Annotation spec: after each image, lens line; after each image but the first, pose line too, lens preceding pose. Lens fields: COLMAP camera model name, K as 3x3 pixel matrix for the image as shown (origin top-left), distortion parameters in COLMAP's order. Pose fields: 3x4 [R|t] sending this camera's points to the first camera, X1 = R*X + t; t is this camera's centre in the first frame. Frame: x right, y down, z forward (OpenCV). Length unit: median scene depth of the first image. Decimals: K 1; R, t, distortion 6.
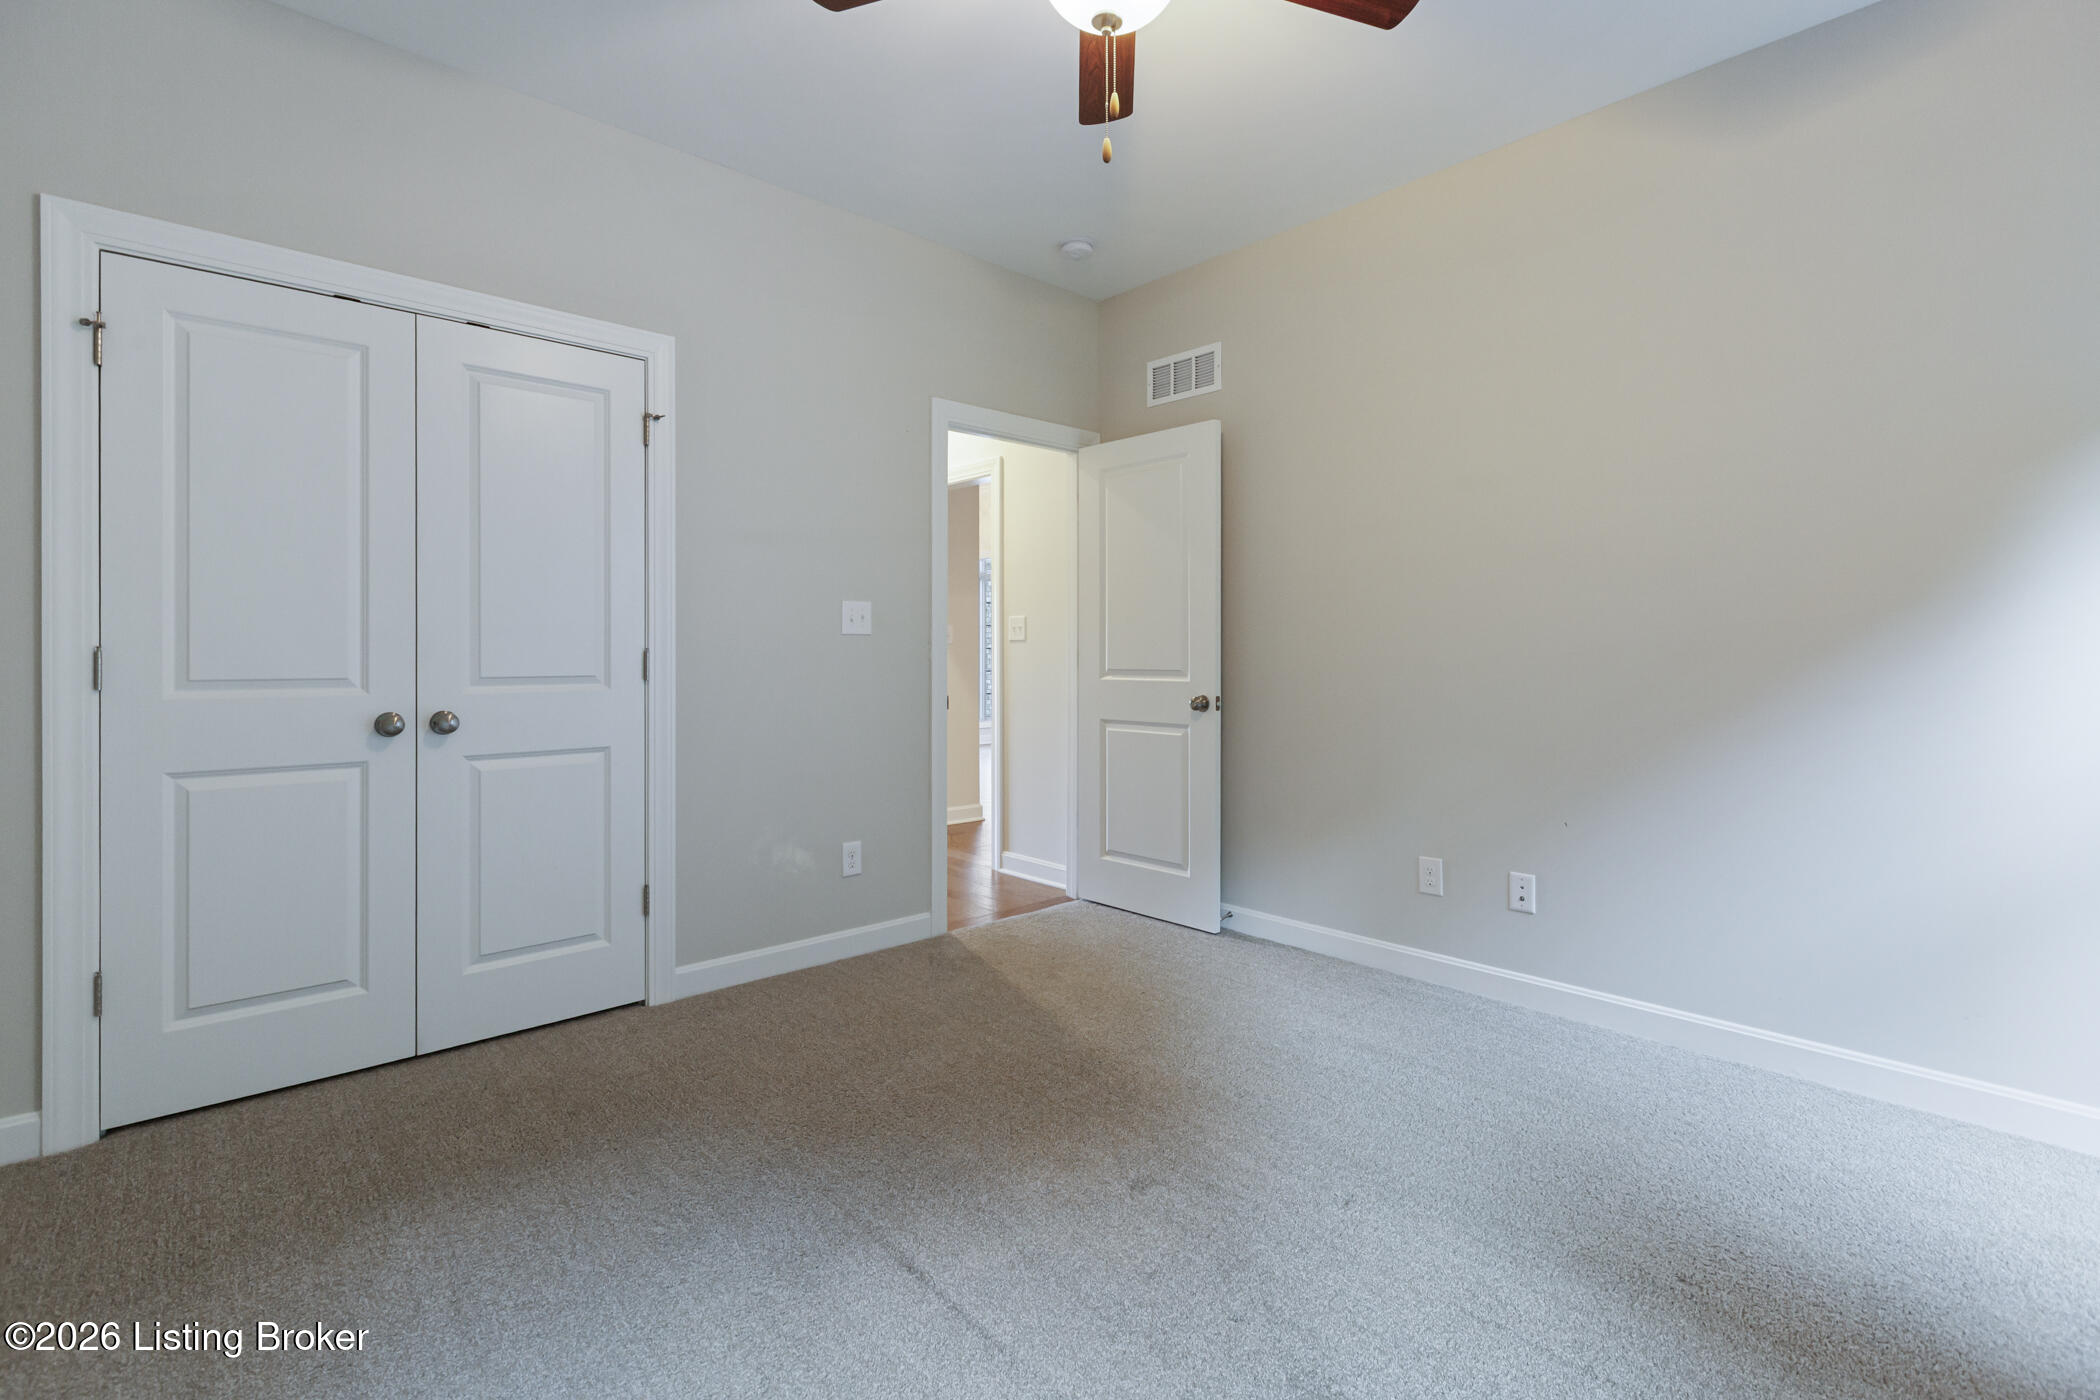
lens RADIAL K [[939.1, 0, 1063.1], [0, 939.1, 669.6], [0, 0, 1]] dist [0.000335, -0.000111]
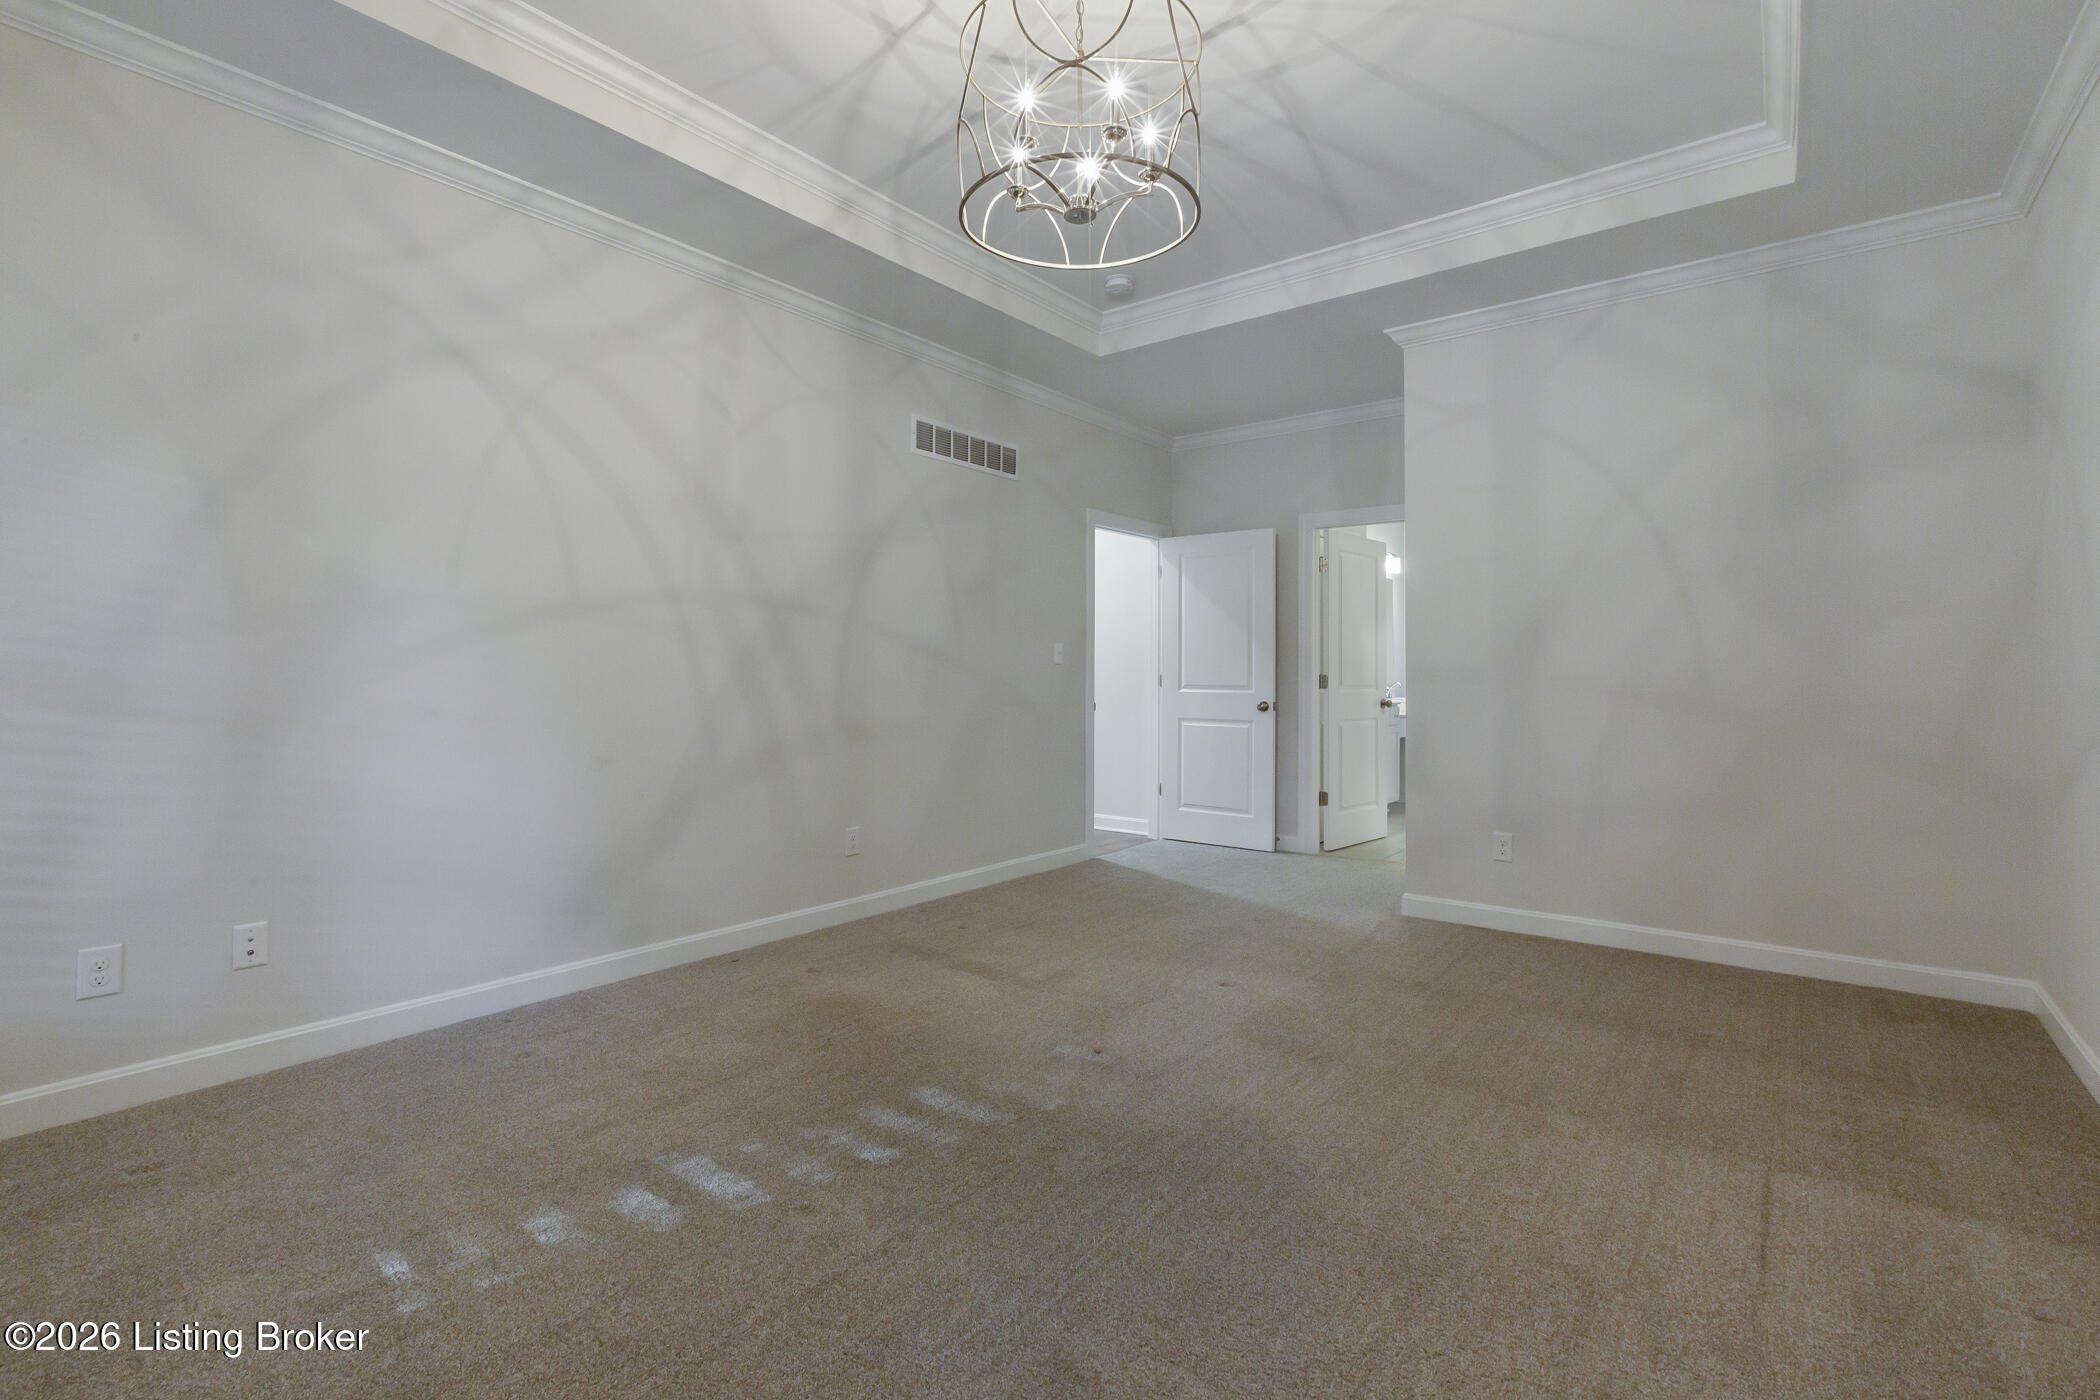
lens RADIAL K [[939.1, 0, 1045.4], [0, 939.1, 681.3], [0, 0, 1]] dist [0.000335, -0.000111]
pose [[0.984266, -0.006823, 0.176560, -0.377969], [0.005145, 0.999937, 0.009962, -0.018518], [-0.176617, -0.008897, 0.984239, -0.376000]]
